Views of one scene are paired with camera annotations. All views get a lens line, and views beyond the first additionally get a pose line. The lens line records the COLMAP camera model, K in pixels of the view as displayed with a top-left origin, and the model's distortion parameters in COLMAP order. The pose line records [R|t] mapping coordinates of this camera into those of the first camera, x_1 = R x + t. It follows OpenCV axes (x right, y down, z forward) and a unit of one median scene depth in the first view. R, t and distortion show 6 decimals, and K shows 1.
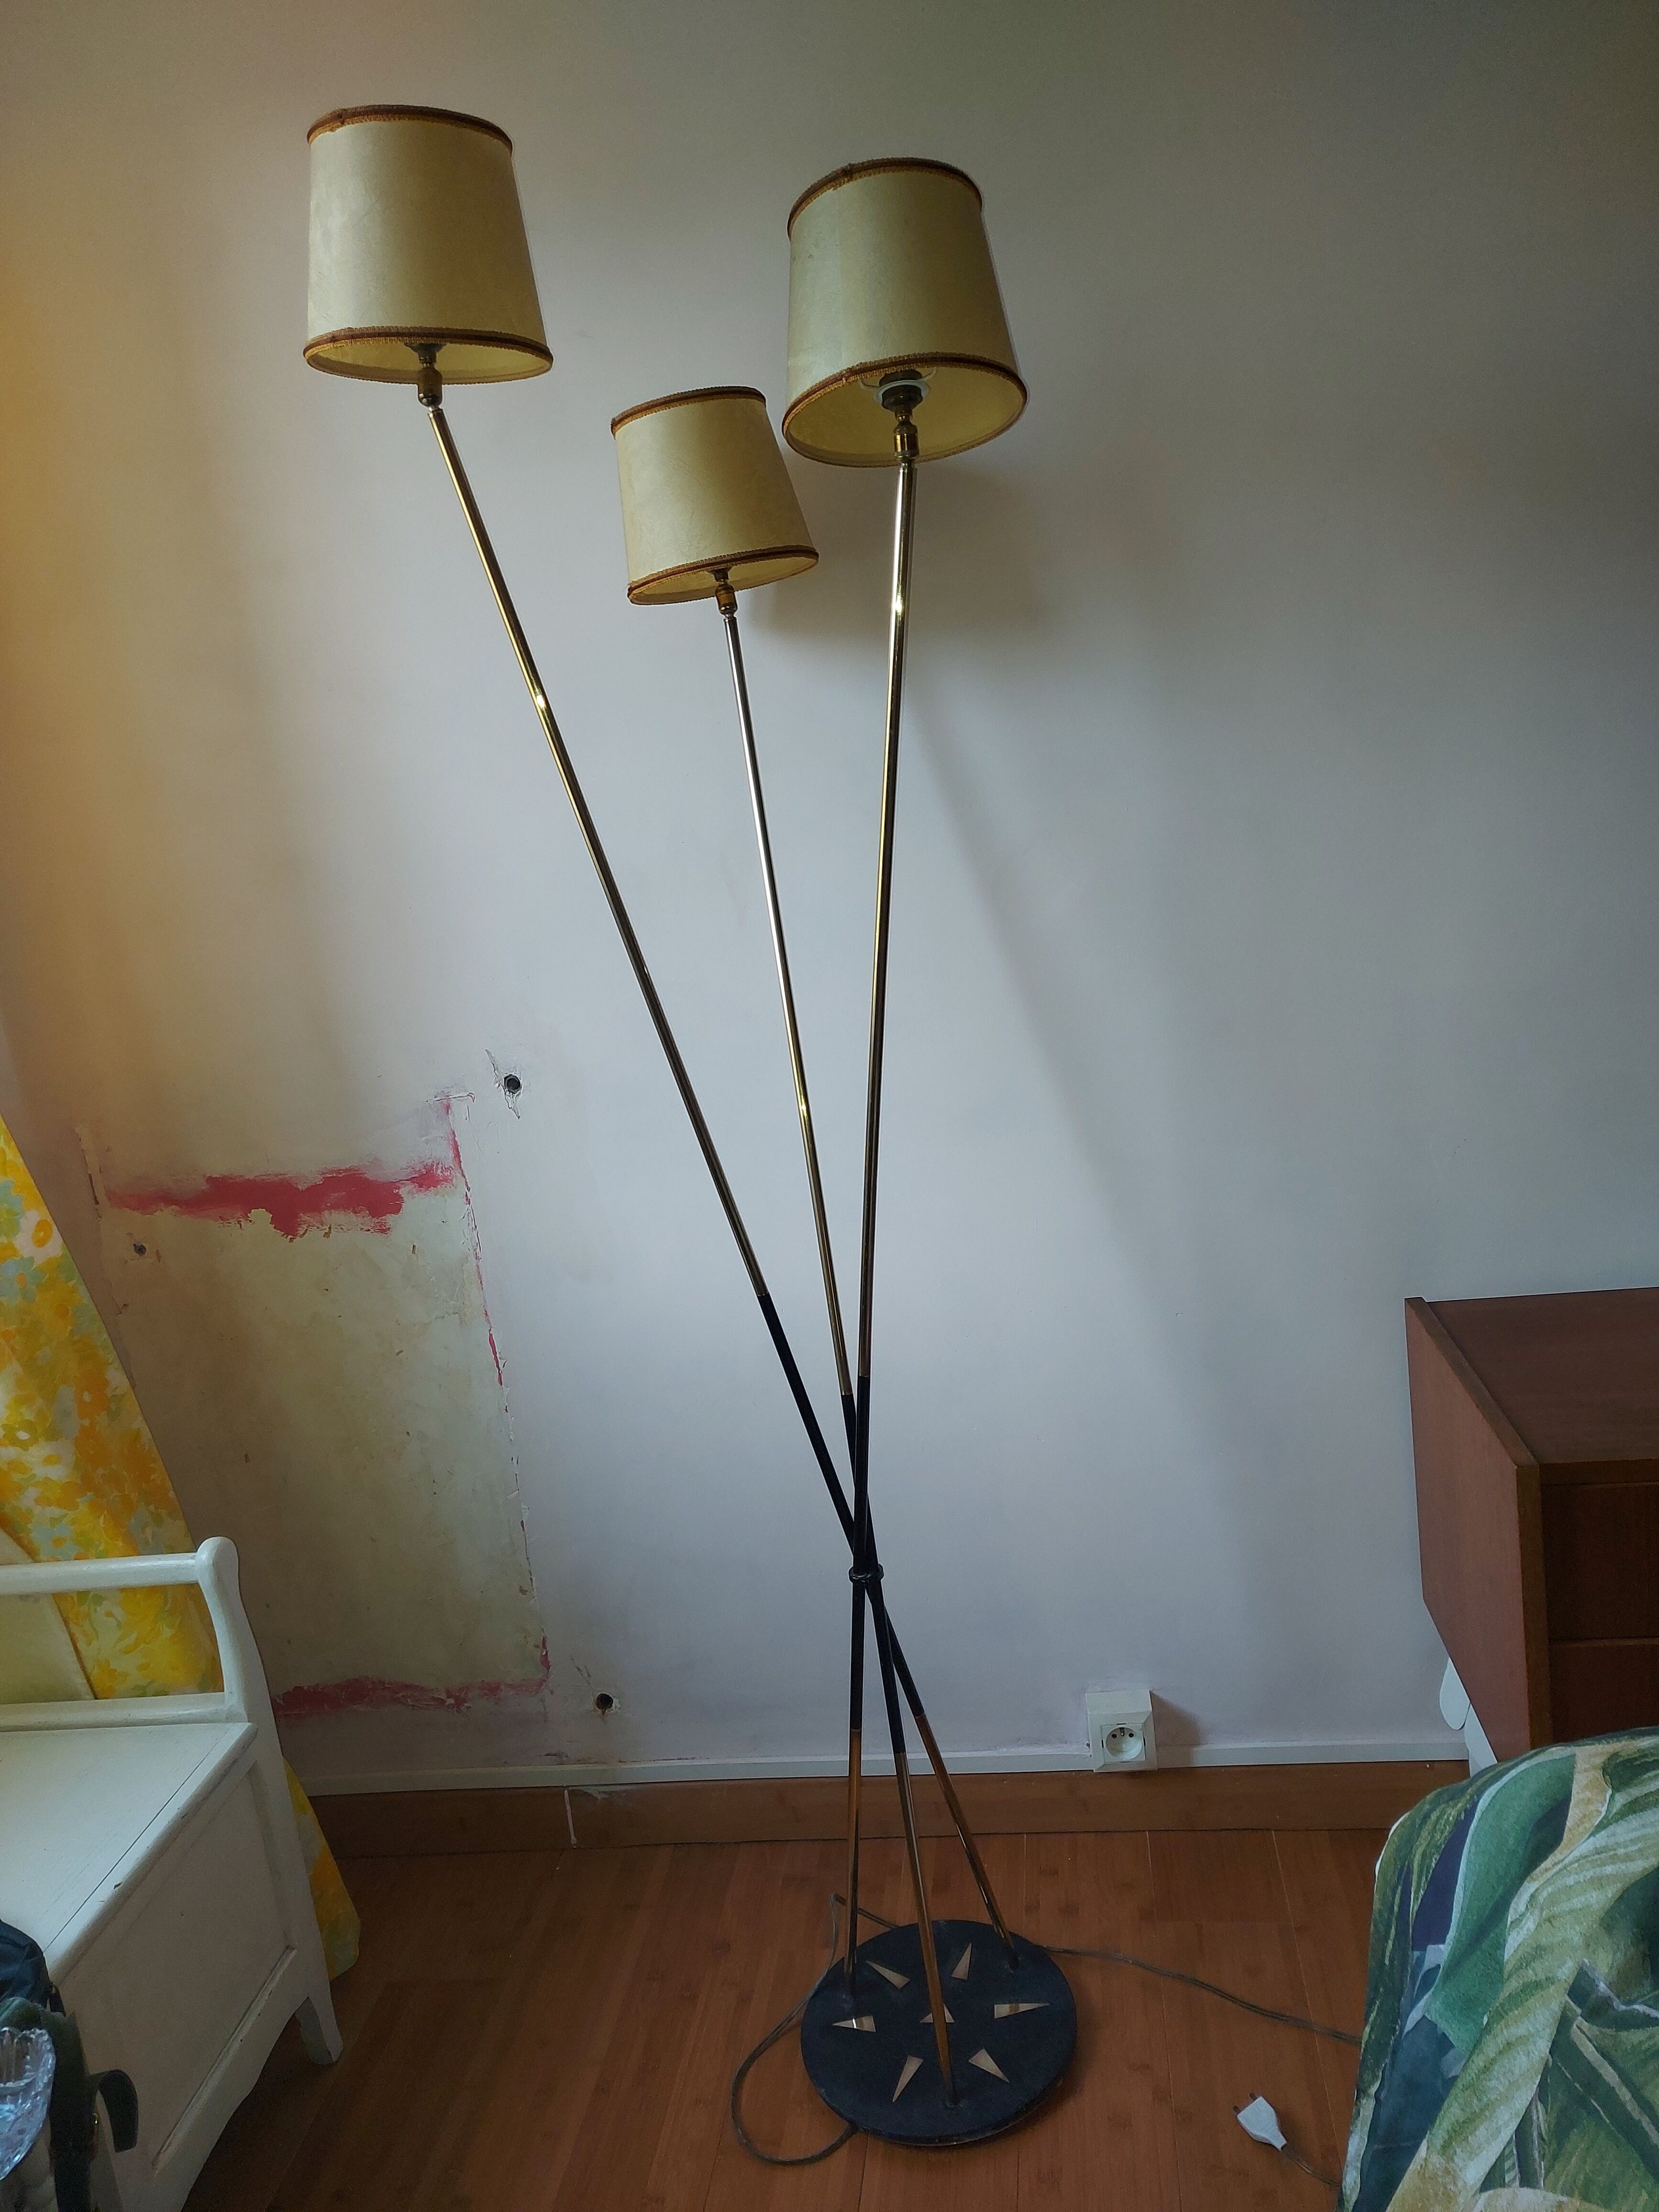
lens RADIAL K [[1590.0, 0, 828.3], [0, 1590.0, 1111.7], [0, 0, 1]] dist [0.086417, -0.104986]
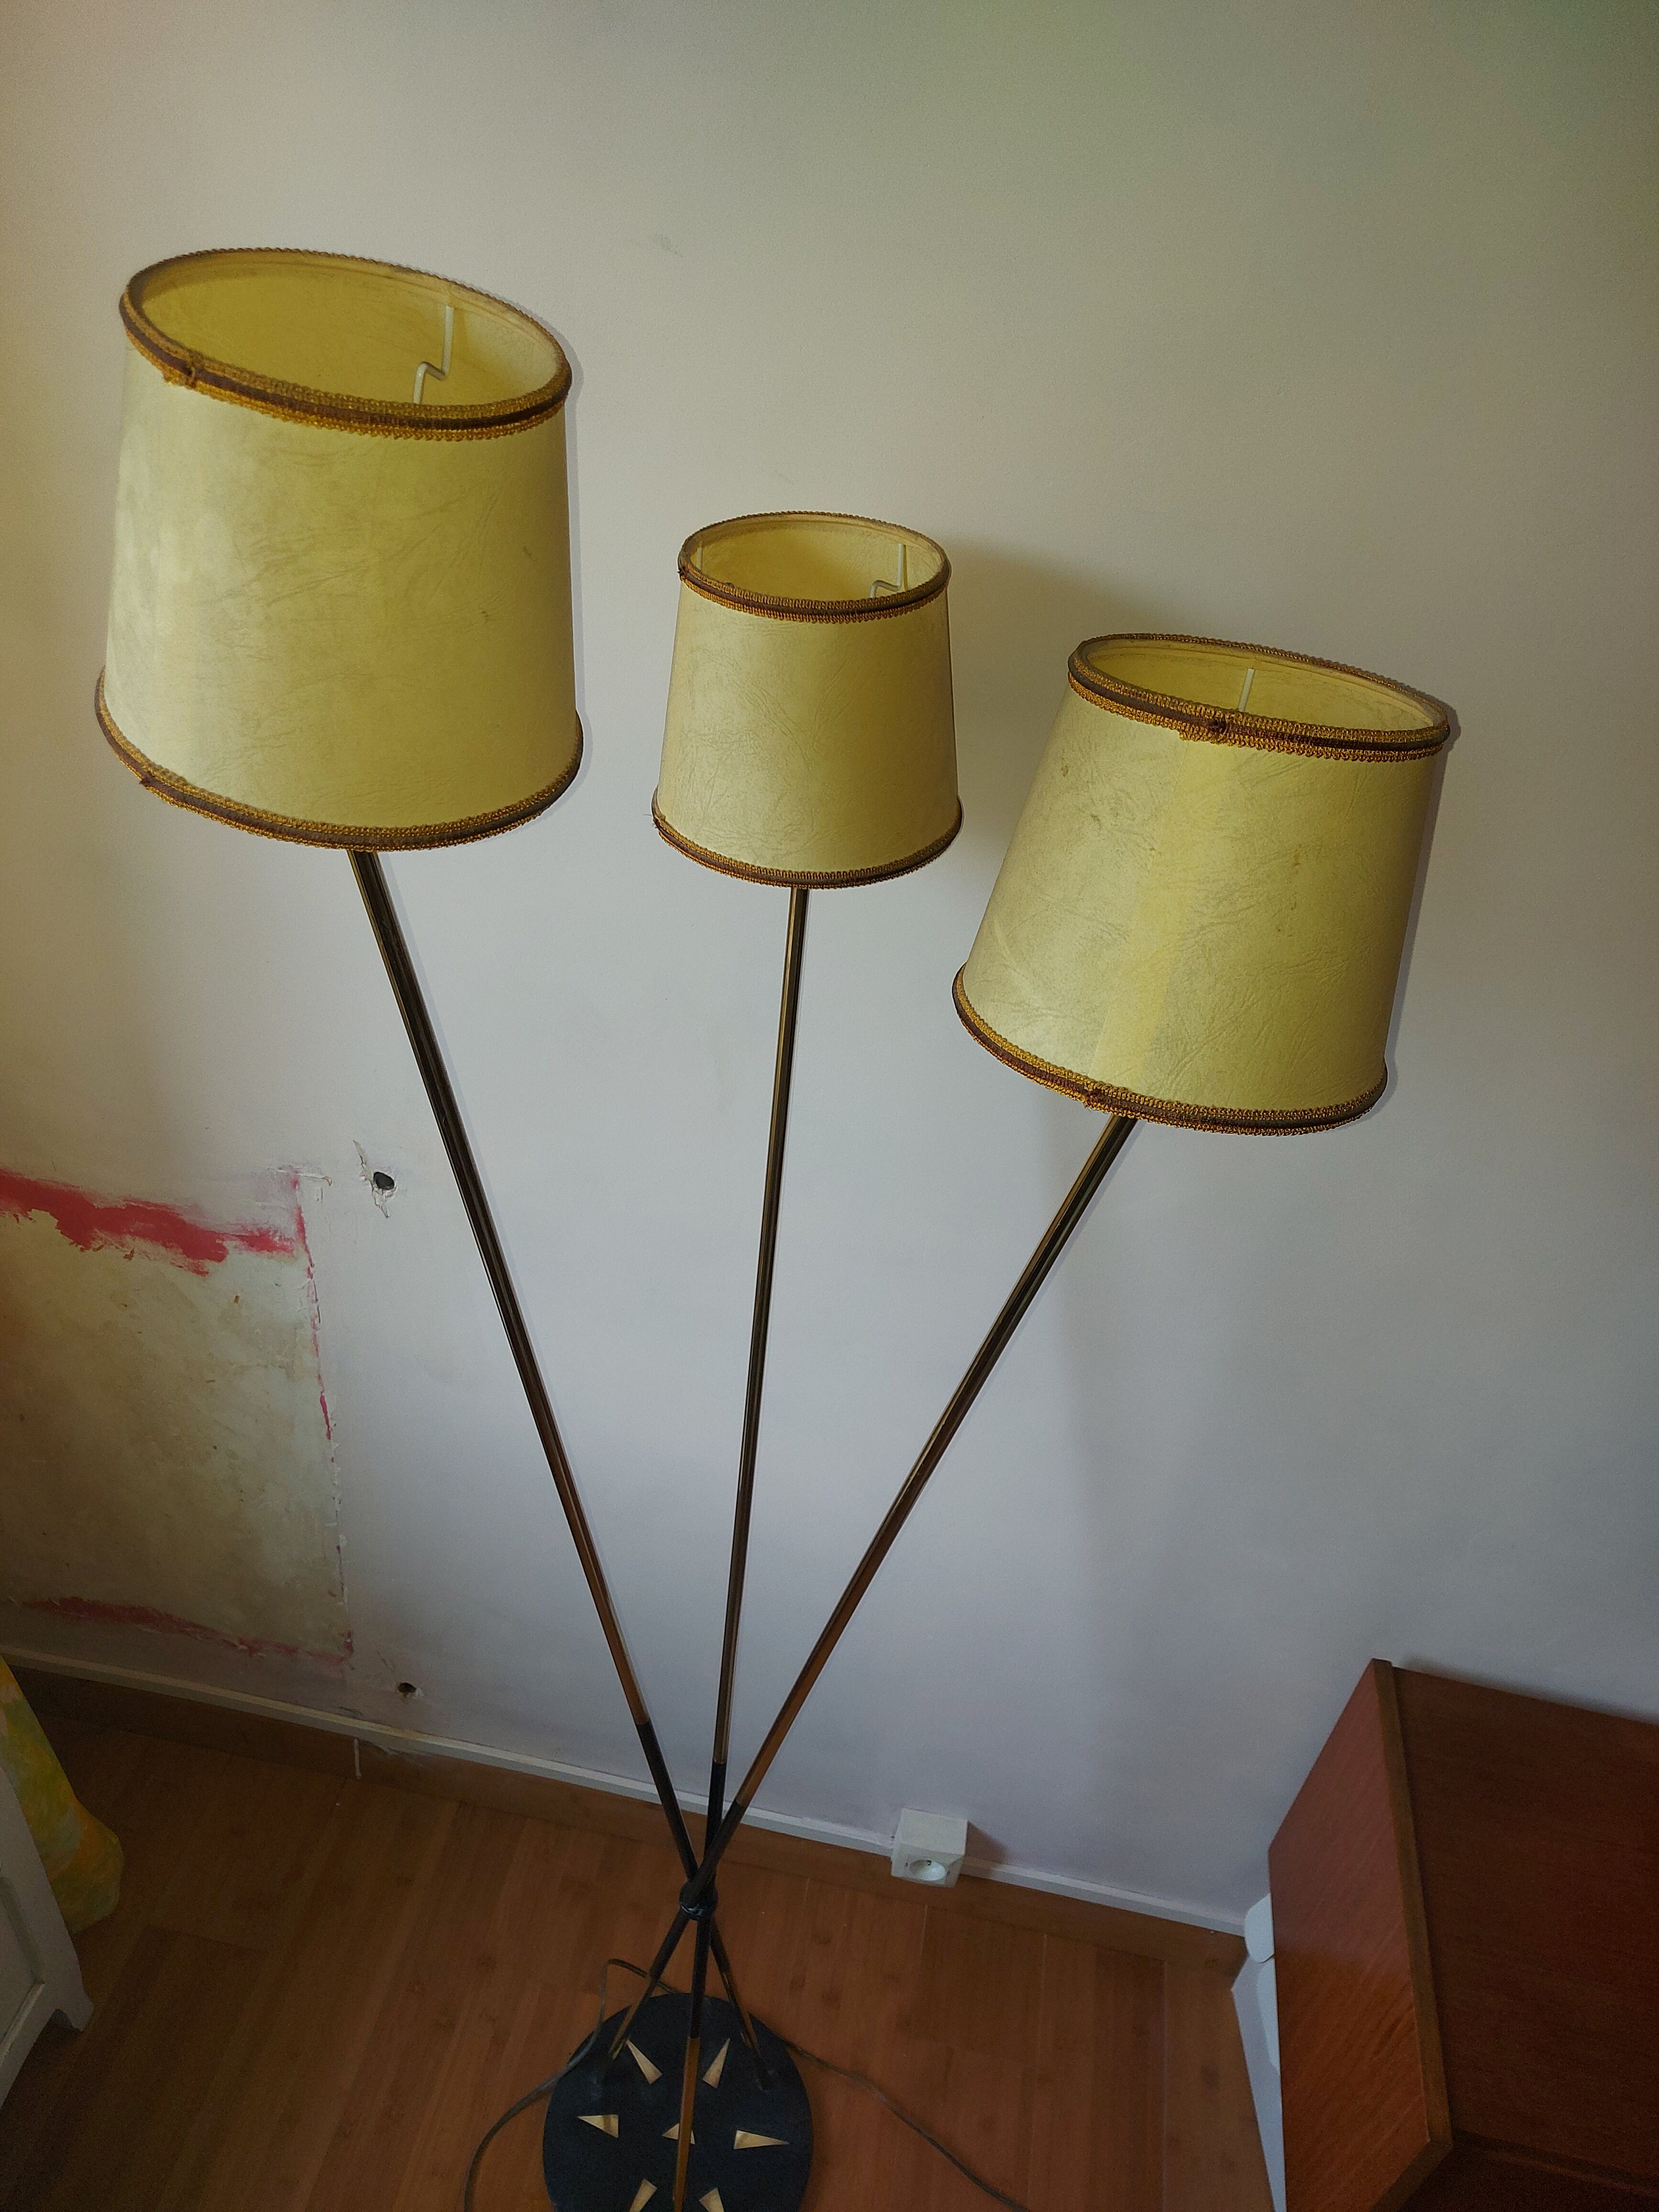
lens RADIAL K [[1624.5, 0, 824.6], [0, 1624.5, 1103.1], [0, 0, 1]] dist [0.057619, -0.055216]
pose [[0.971430, 0.210522, 0.109565, -0.085881], [-0.237270, 0.871621, 0.428928, -0.432889], [-0.005201, -0.442670, 0.896669, 0.315362]]
